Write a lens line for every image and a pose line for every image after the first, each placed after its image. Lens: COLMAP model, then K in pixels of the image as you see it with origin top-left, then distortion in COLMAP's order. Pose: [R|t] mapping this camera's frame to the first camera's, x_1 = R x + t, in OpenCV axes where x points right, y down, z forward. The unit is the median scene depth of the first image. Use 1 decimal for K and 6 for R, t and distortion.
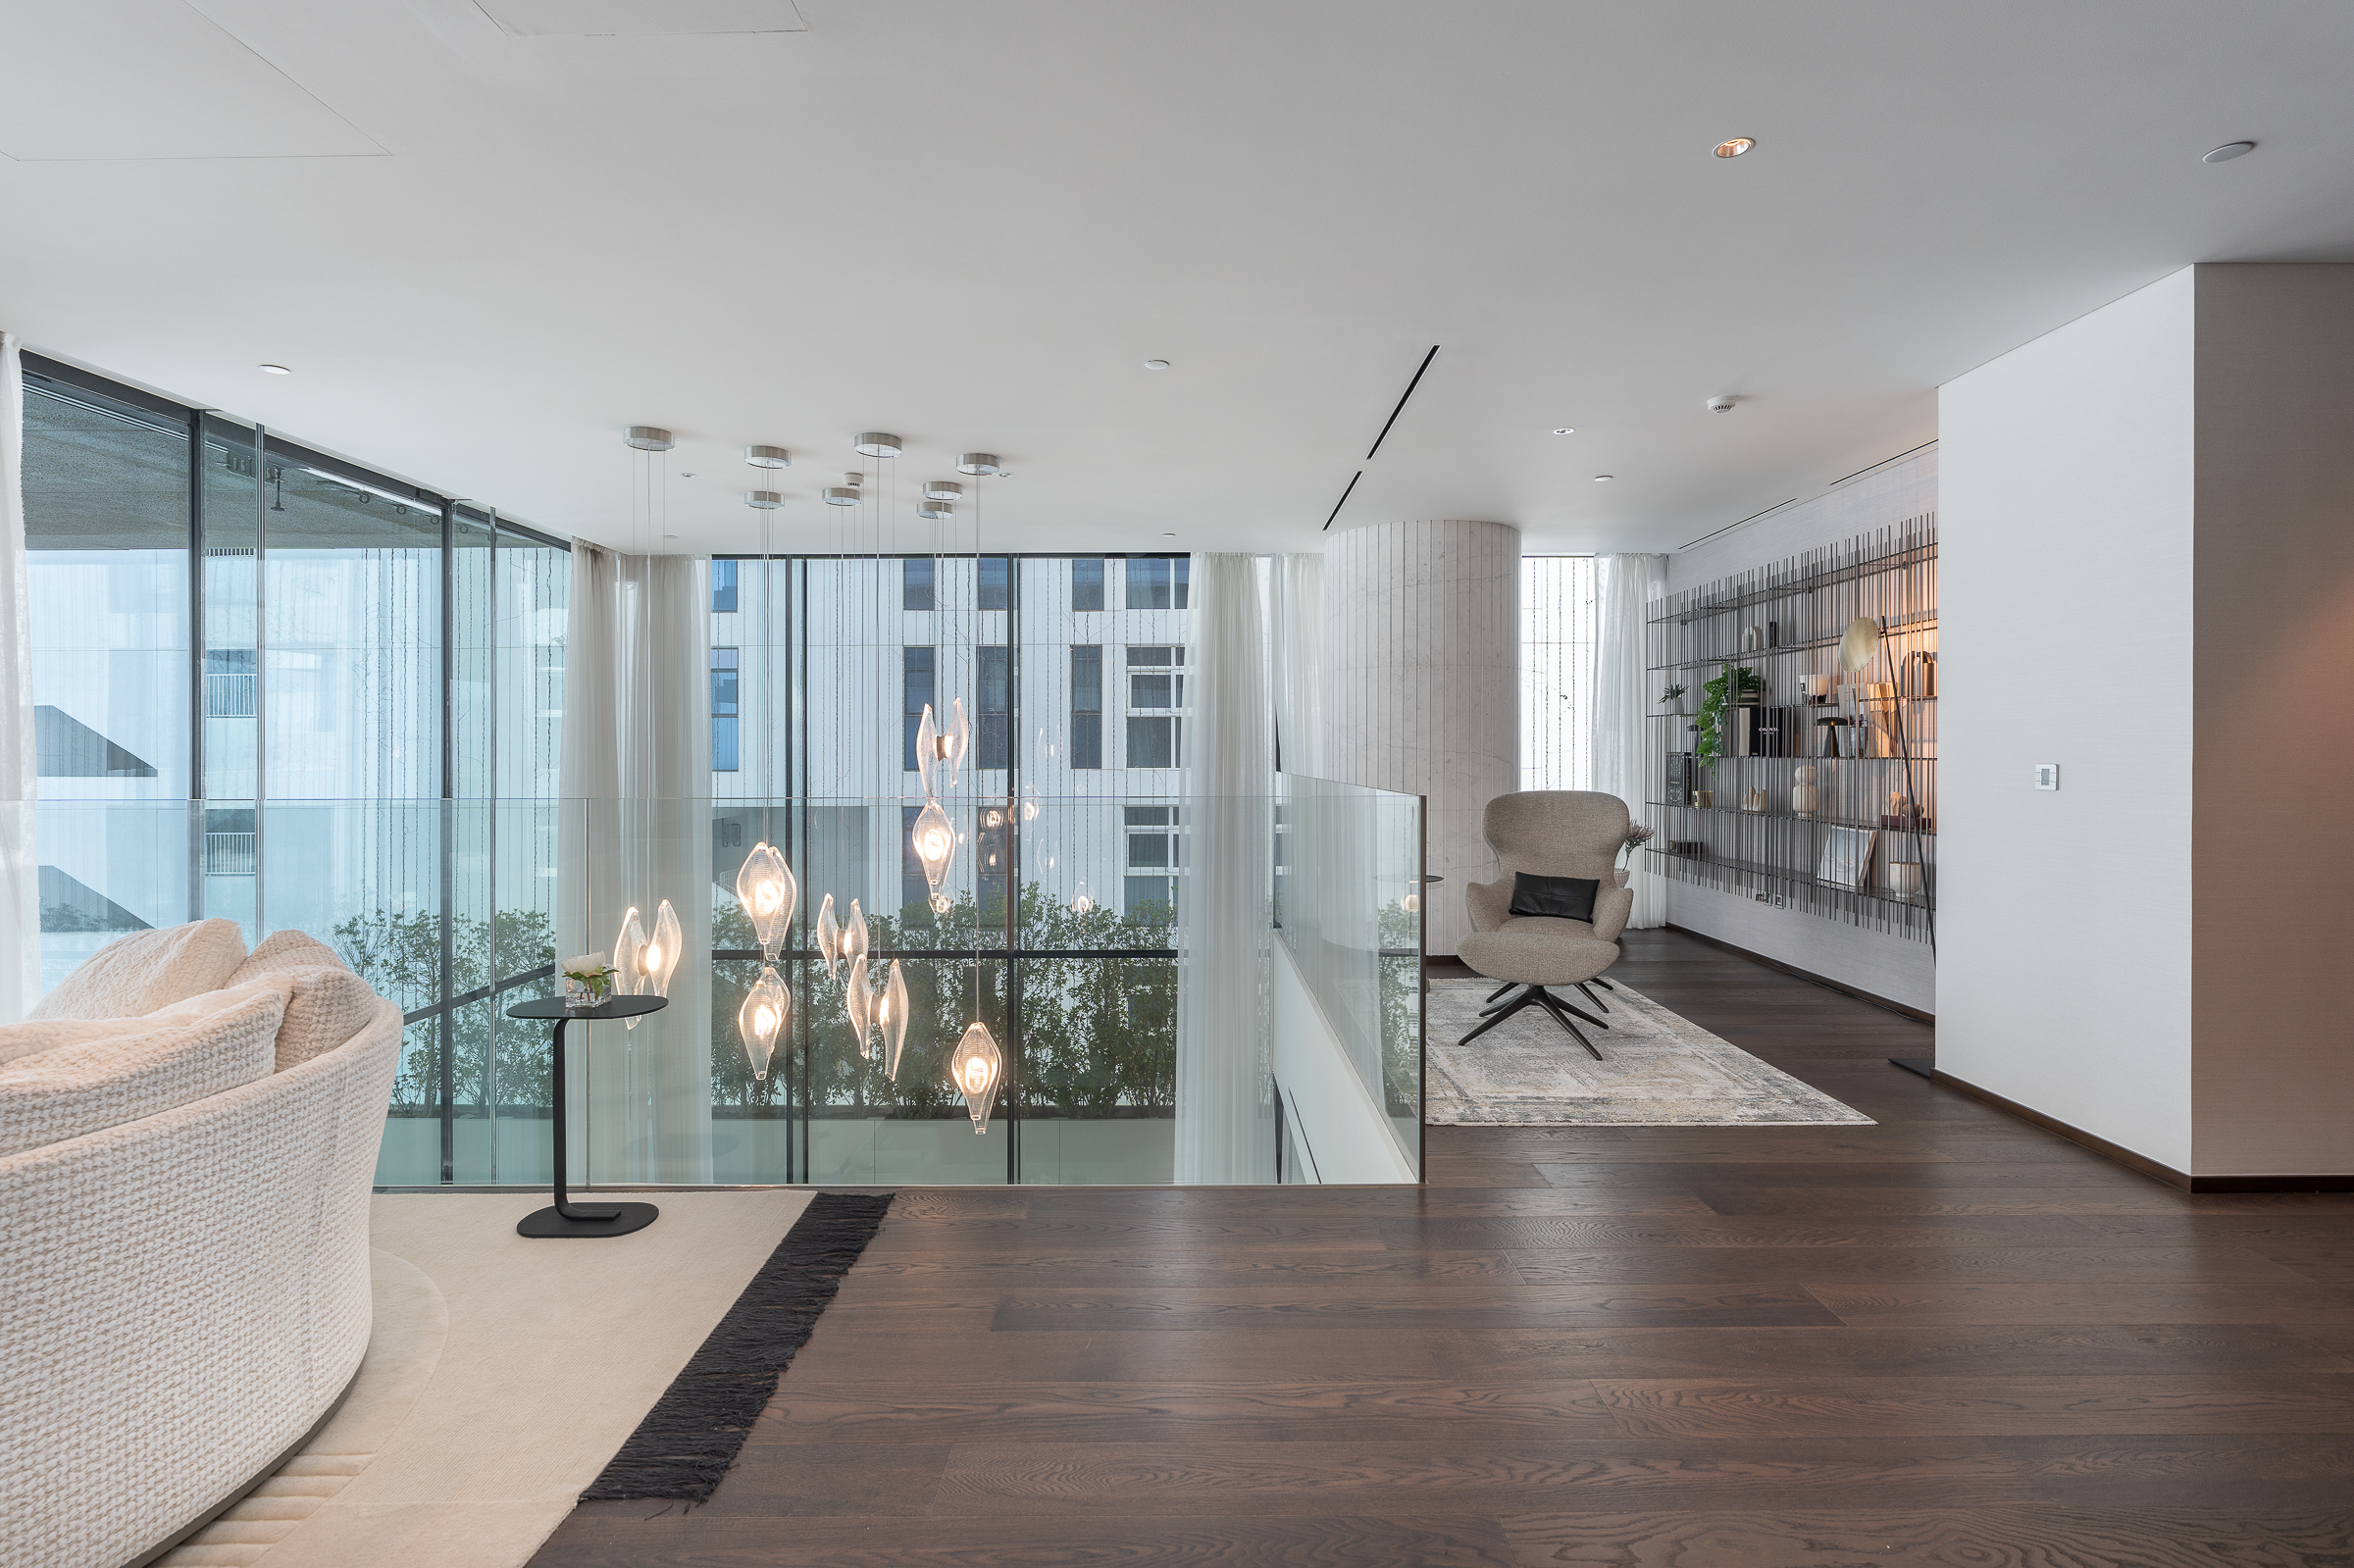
lens RADIAL K [[1055.0, 0, 1177.0], [0, 1055.0, 784.0], [0, 0, 1]] dist [-0.000777, -0.000117]
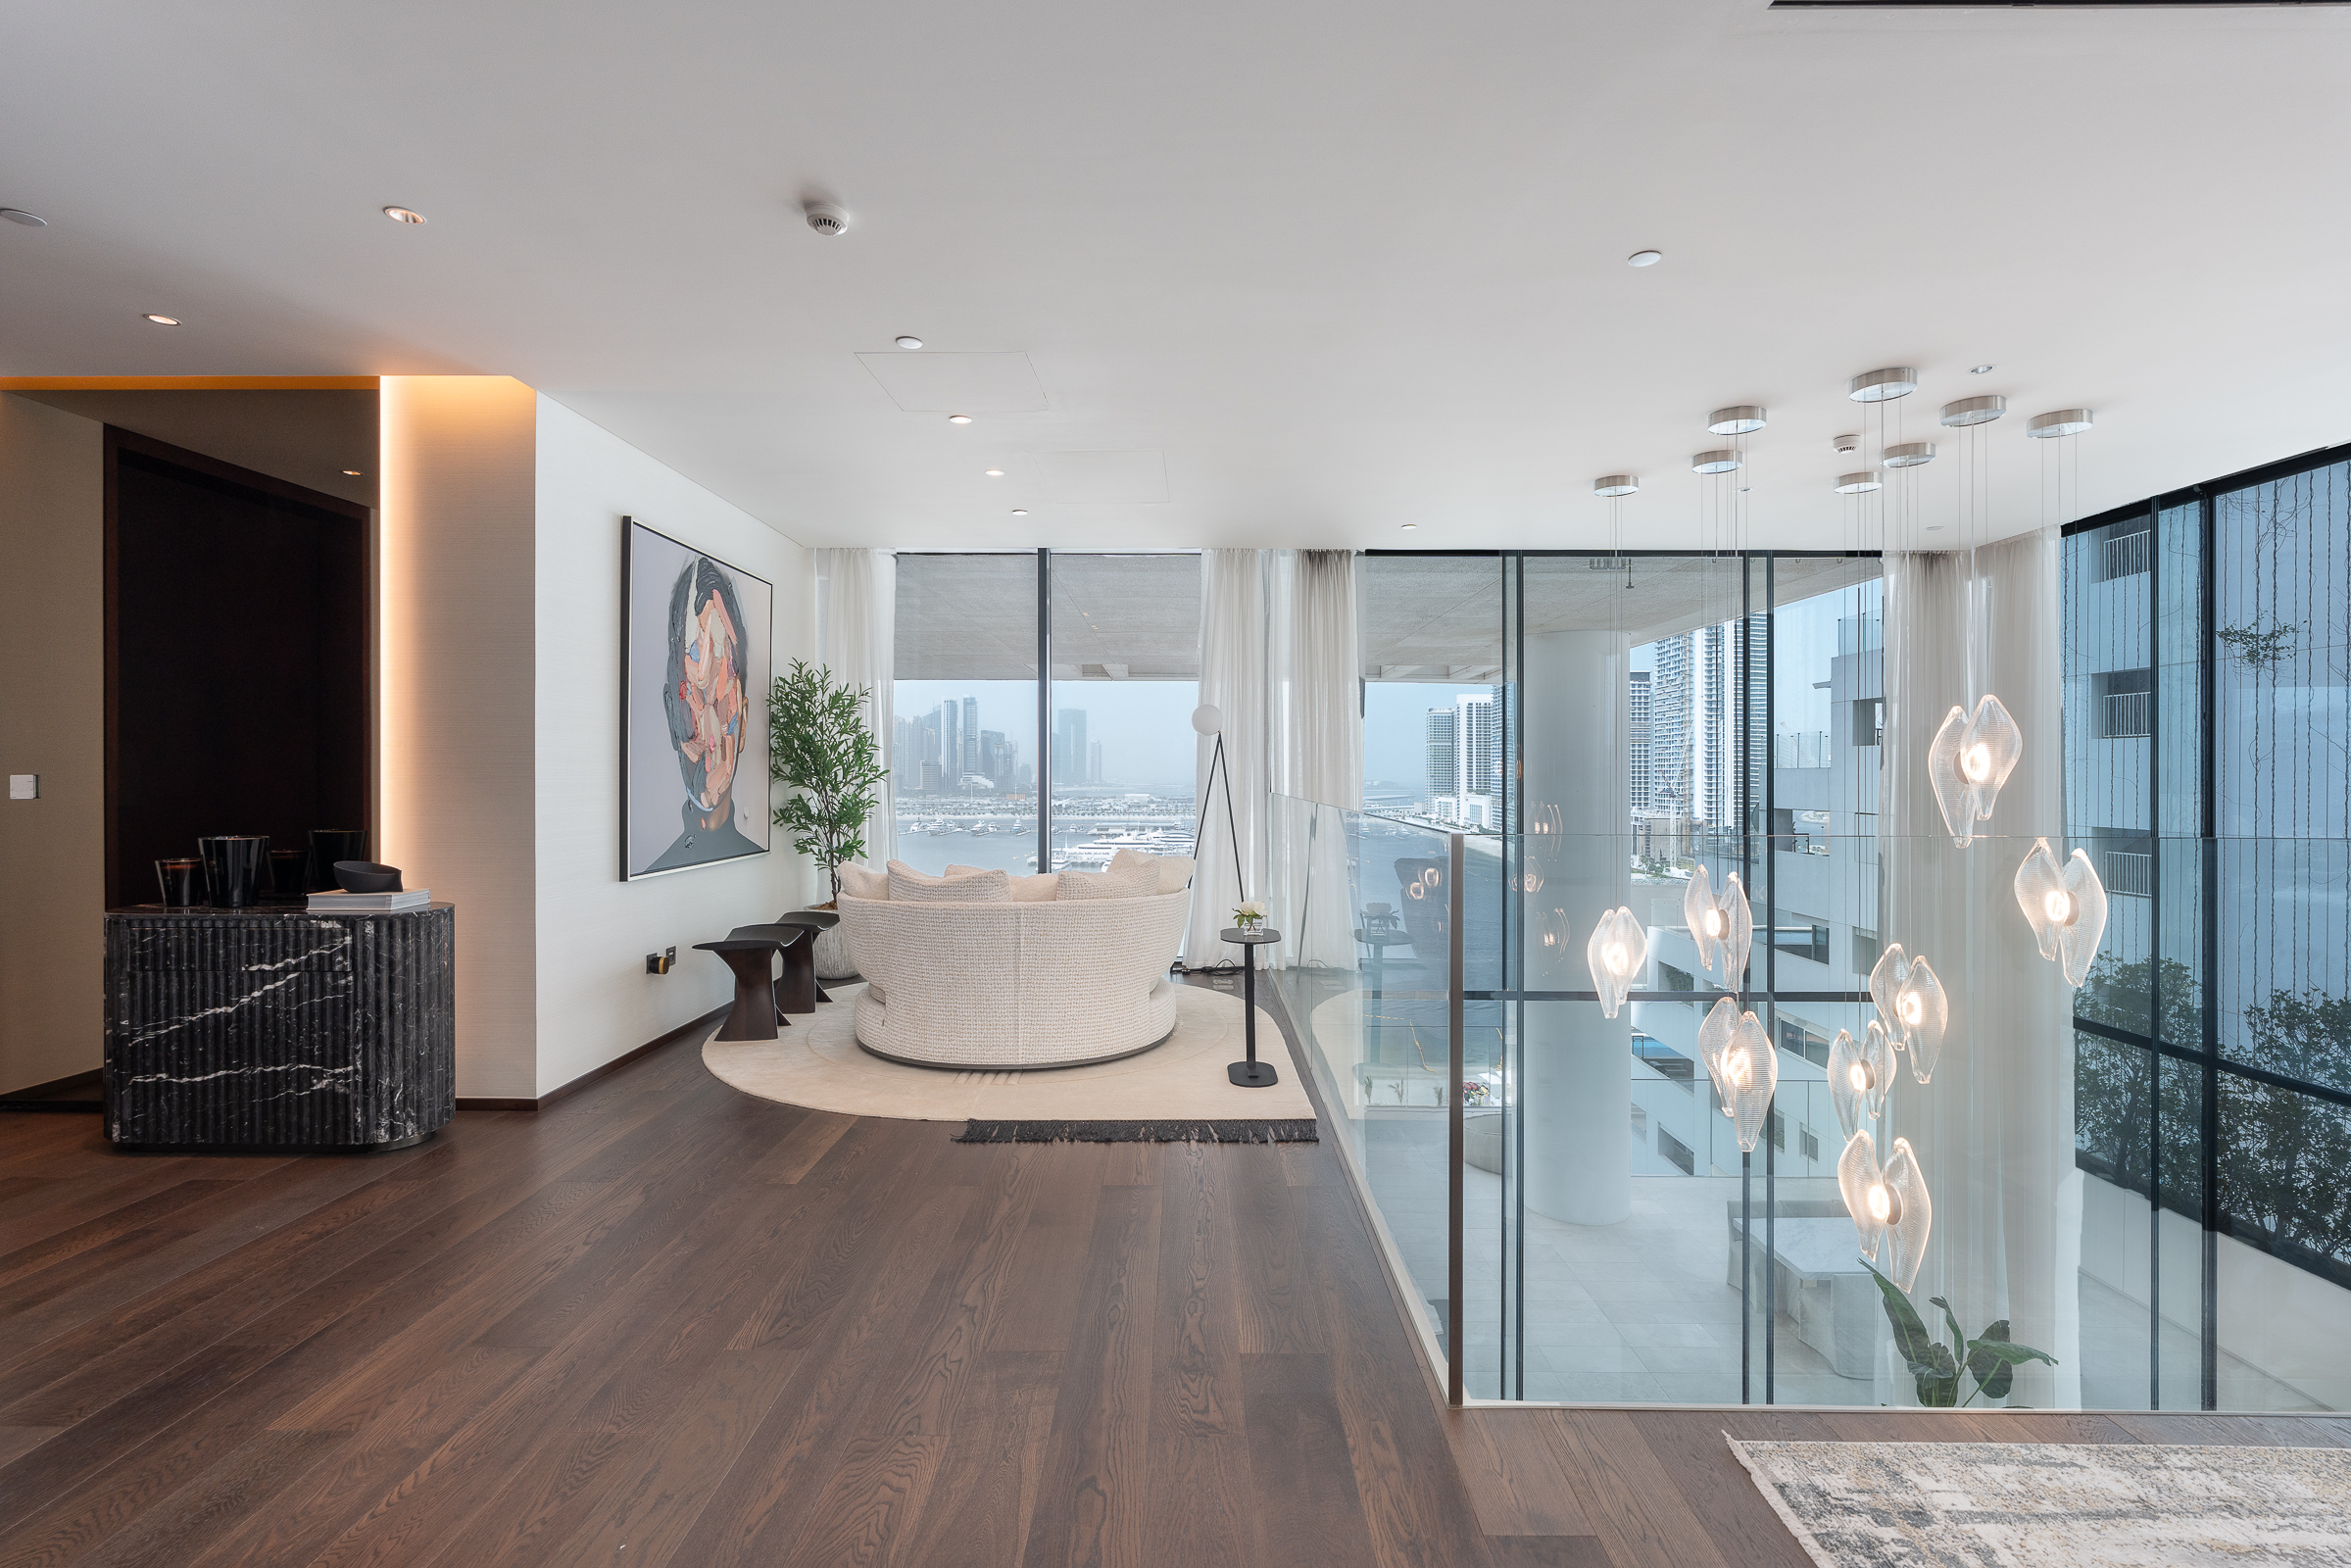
lens RADIAL K [[1053.7, 0, 1175.5], [0, 1053.7, 784.0], [0, 0, 1]] dist [-0.000777, -0.000117]
pose [[-0.008432, 0.008370, -0.999929, 0.831689], [-0.023738, 0.999681, 0.008568, -0.019488], [0.999683, 0.023808, -0.008230, 0.750581]]
